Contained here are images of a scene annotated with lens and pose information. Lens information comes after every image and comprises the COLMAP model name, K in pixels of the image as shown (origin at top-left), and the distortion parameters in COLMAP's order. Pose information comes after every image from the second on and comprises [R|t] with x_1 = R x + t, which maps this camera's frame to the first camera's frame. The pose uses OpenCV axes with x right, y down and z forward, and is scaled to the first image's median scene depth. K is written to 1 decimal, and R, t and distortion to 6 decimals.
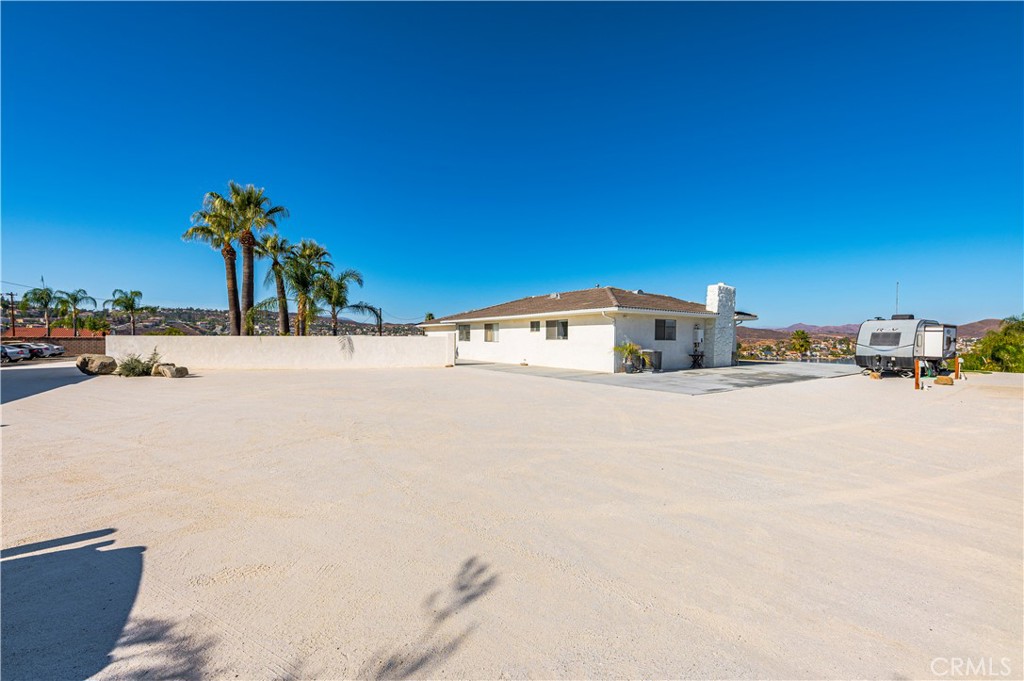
lens RADIAL K [[409.8, 0, 515.2], [0, 409.8, 342.8], [0, 0, 1]] dist [0.017452, -0.006649]
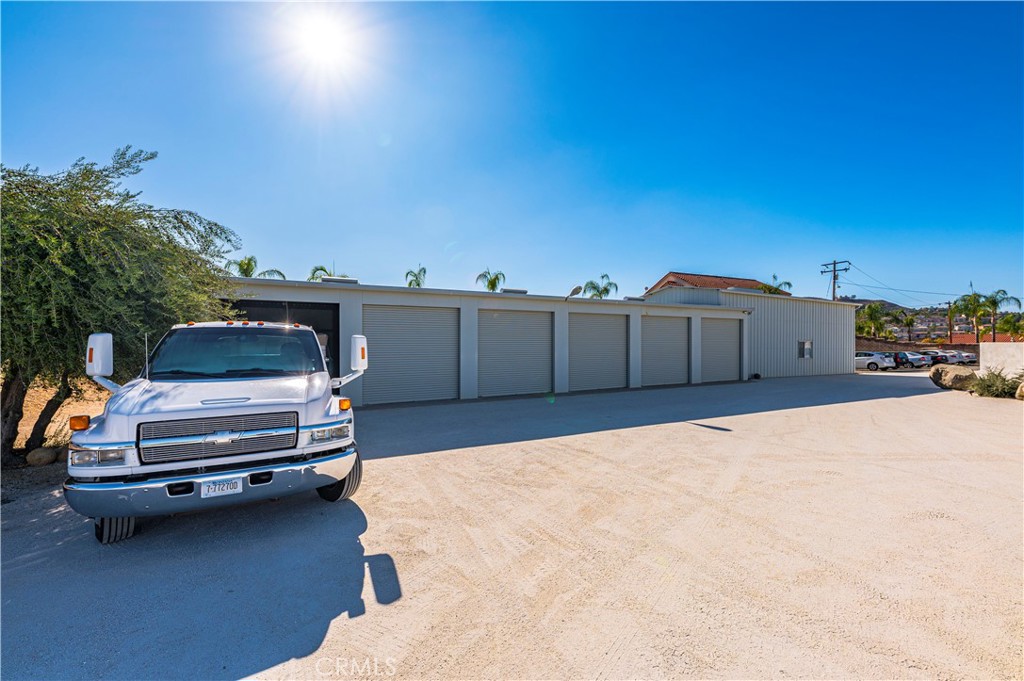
lens RADIAL K [[409.8, 0, 515.2], [0, 409.8, 342.8], [0, 0, 1]] dist [0.017452, -0.006649]
pose [[-0.144173, -0.008065, -0.989520, -0.034850], [-0.005392, 0.999958, -0.007365, -0.006885], [0.989538, 0.004273, -0.144211, 0.224039]]
